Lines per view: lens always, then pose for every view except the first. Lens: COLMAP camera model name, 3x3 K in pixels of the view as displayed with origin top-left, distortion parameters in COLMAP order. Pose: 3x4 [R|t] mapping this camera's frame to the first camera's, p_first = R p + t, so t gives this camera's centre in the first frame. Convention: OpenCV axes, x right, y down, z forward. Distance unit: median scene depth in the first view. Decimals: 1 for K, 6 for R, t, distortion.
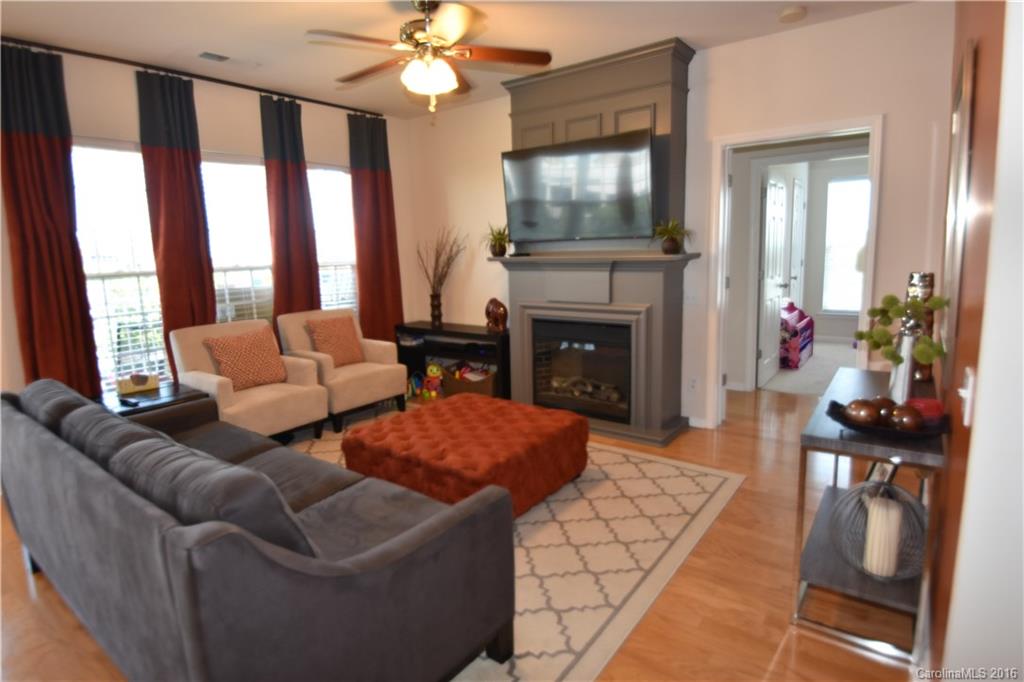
lens RADIAL K [[538.4, 0, 506.7], [0, 538.4, 330.2], [0, 0, 1]] dist [-0.002473, -0.020062]
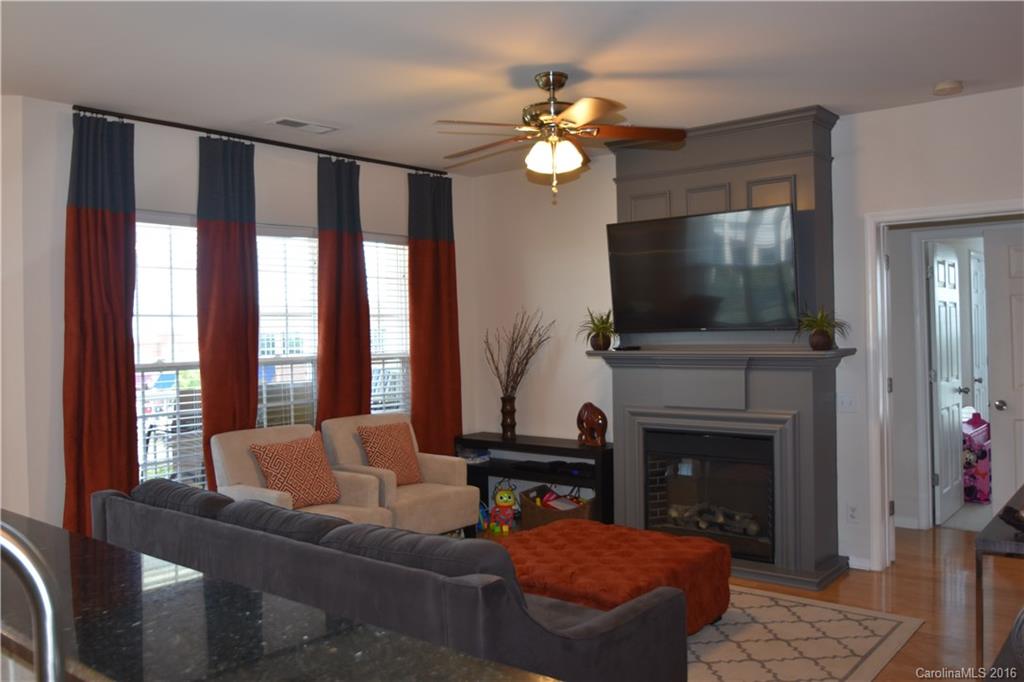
lens RADIAL K [[842.1, 0, 511.1], [0, 842.1, 330.3], [0, 0, 1]] dist [-0.051219, 0.007102]
pose [[0.999330, 0.009915, -0.035241, -0.109072], [-0.015127, 0.988437, -0.150876, 0.025585], [0.033337, 0.151308, 0.987924, -0.253452]]
